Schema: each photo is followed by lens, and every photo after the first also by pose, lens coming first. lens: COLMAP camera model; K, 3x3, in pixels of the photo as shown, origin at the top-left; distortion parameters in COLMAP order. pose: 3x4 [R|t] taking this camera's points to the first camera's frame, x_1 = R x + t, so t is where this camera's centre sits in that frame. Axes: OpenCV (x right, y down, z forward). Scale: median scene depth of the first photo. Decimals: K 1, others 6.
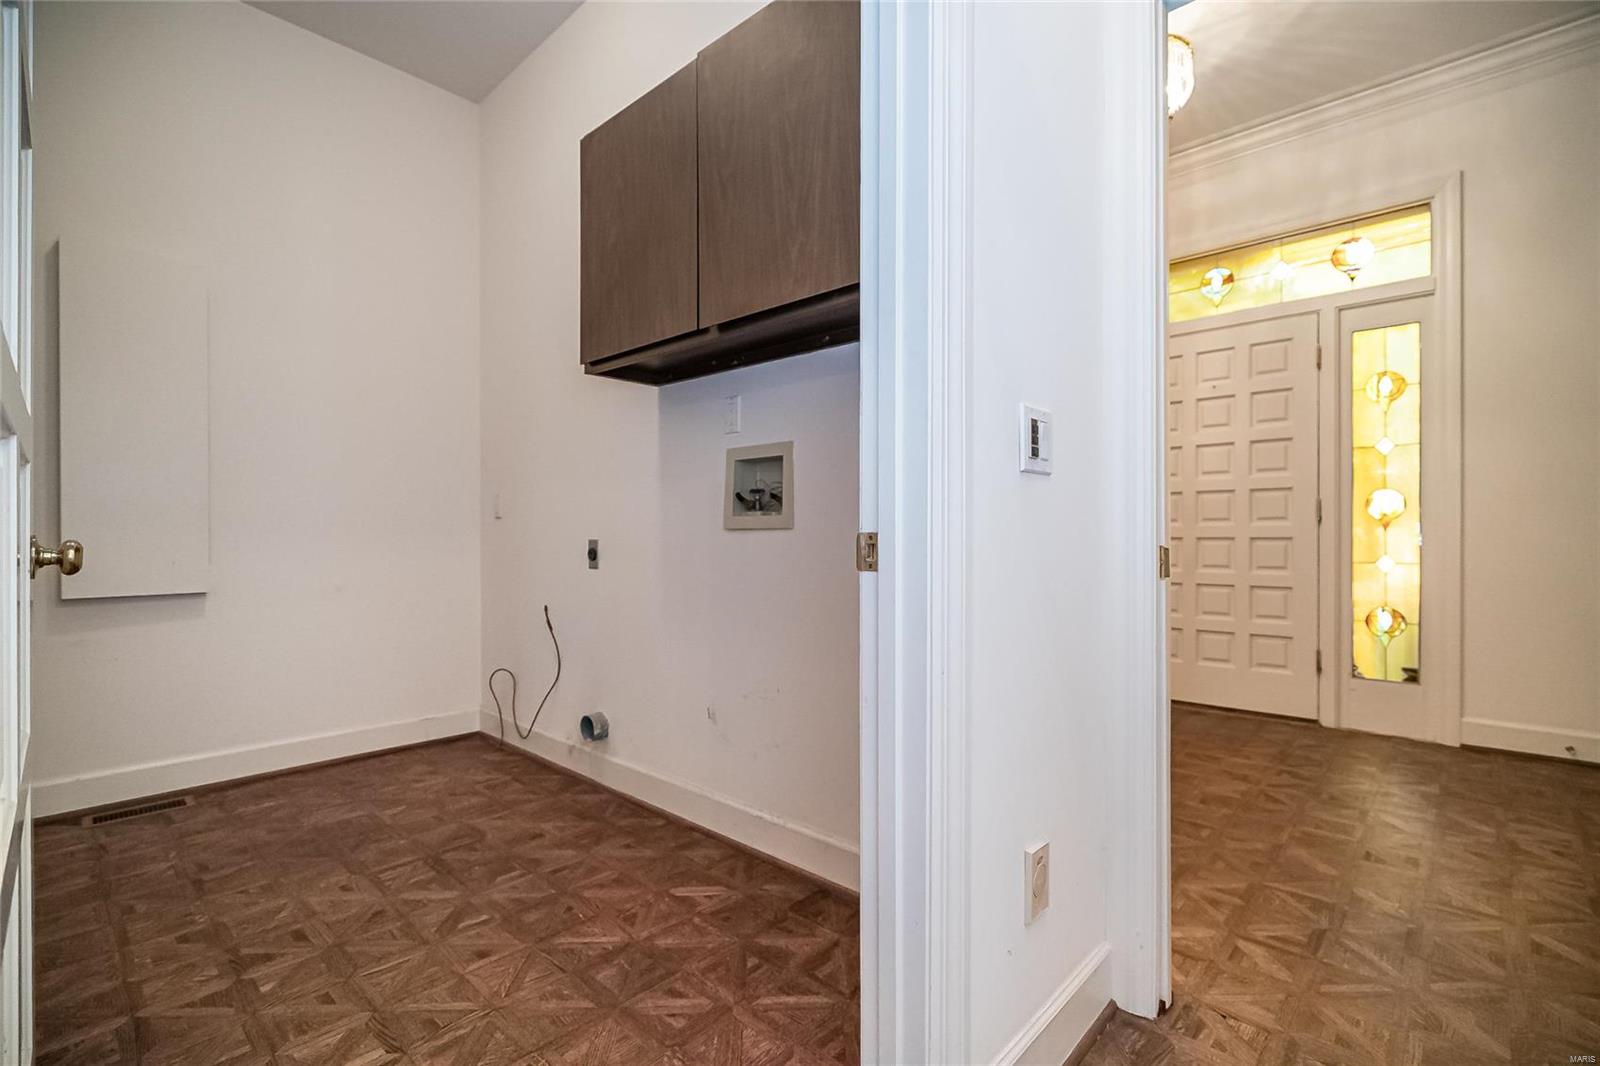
lens RADIAL K [[728.0, 0, 787.4], [0, 728.0, 535.6], [0, 0, 1]] dist [-0.007366, 0.001331]
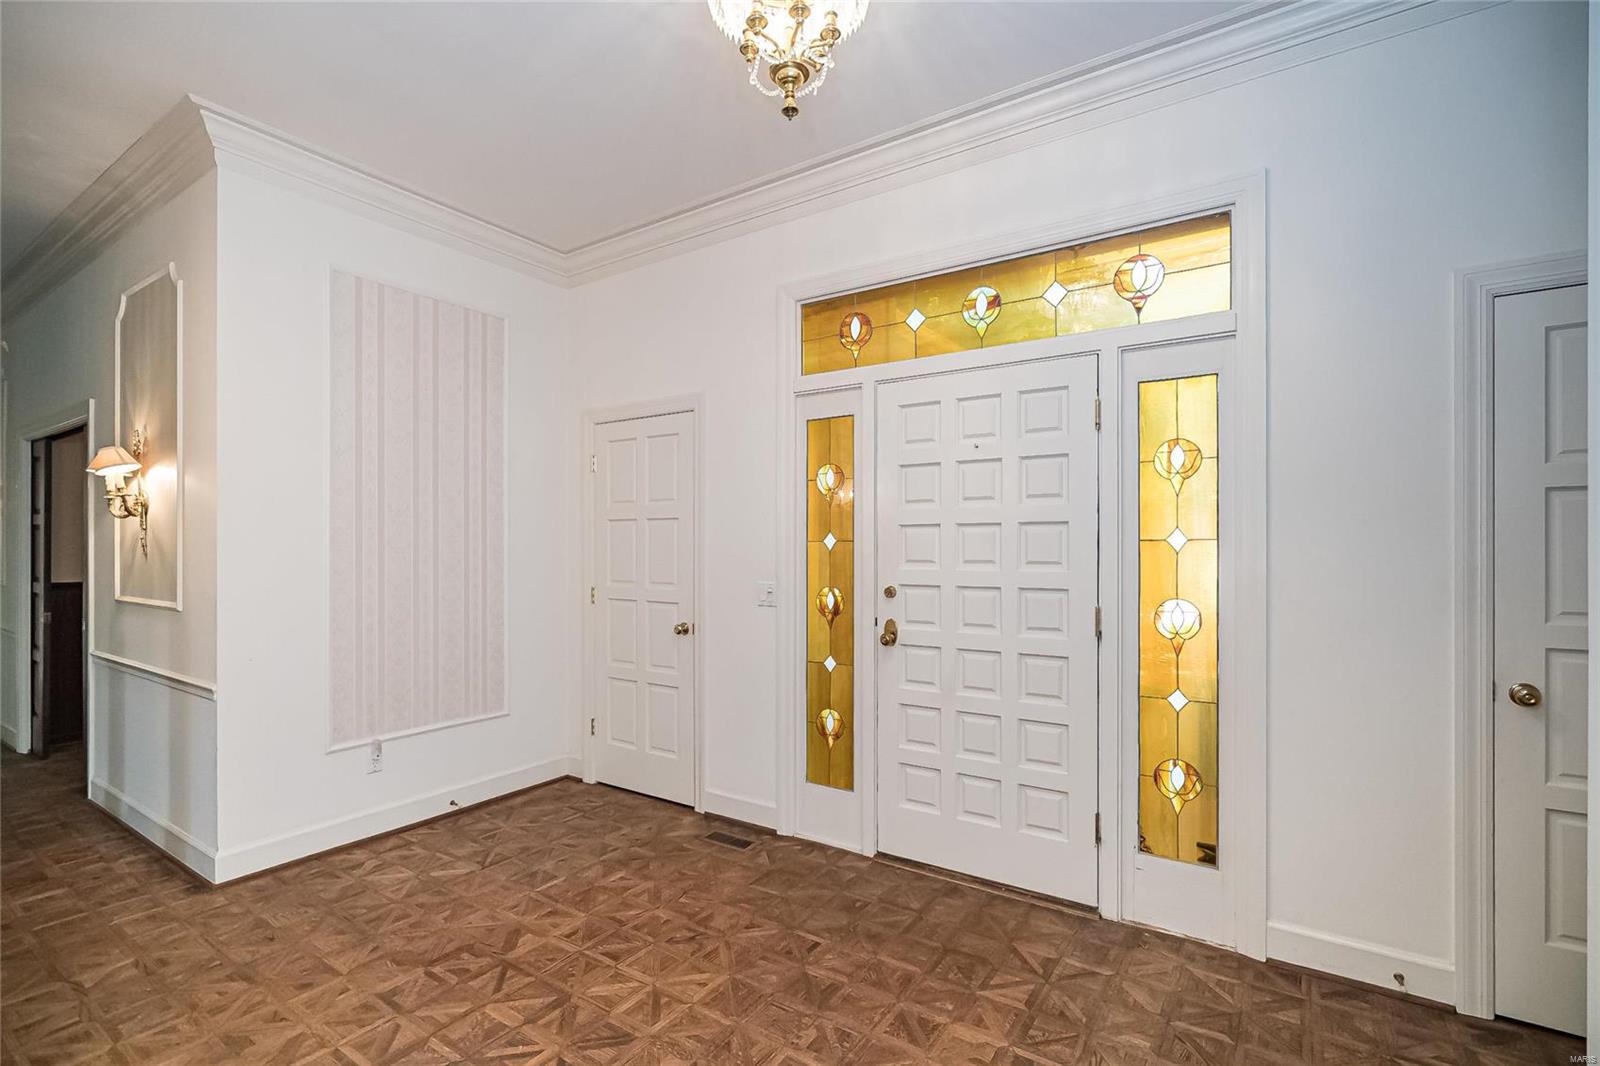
lens RADIAL K [[728.0, 0, 812.7], [0, 728.0, 538.6], [0, 0, 1]] dist [-0.007366, 0.001331]
pose [[0.985806, 0.004025, 0.167838, 0.330886], [-0.003006, 0.999975, -0.006330, -0.116705], [-0.167860, 0.005736, 0.985794, 0.329748]]
